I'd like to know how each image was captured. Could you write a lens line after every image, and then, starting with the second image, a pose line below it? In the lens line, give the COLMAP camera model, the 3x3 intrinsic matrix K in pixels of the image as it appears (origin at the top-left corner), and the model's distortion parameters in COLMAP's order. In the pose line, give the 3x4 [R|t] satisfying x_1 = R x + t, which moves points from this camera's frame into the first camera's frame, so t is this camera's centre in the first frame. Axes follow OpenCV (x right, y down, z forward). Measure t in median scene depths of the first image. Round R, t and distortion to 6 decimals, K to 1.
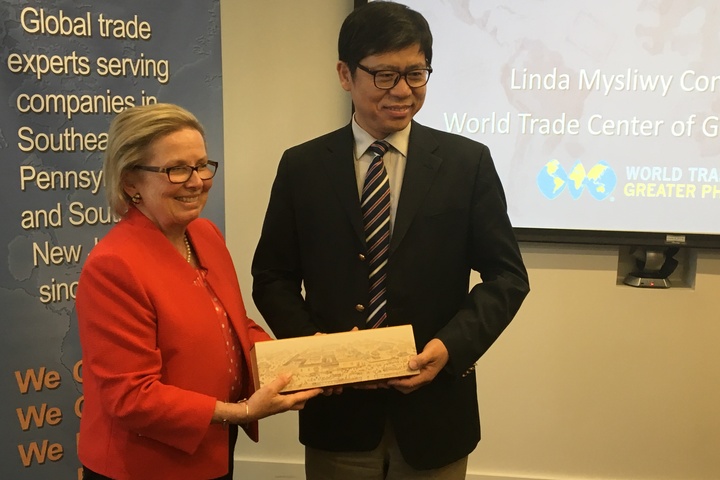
lens RADIAL K [[882.3, 0, 345.5], [0, 882.3, 257.2], [0, 0, 1]] dist [0.066728, 0.000000]
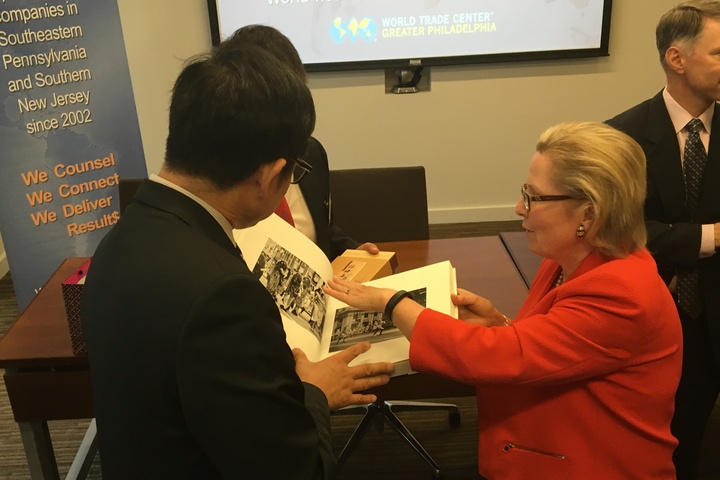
lens RADIAL K [[786.9, 0, 363.9], [0, 786.9, 255.2], [0, 0, 1]] dist [0.018783, 0.000000]
pose [[0.993576, -0.101008, 0.051023, 0.168699], [0.087909, 0.972856, 0.214065, 0.007062], [-0.071260, -0.208204, 0.975486, -0.493367]]
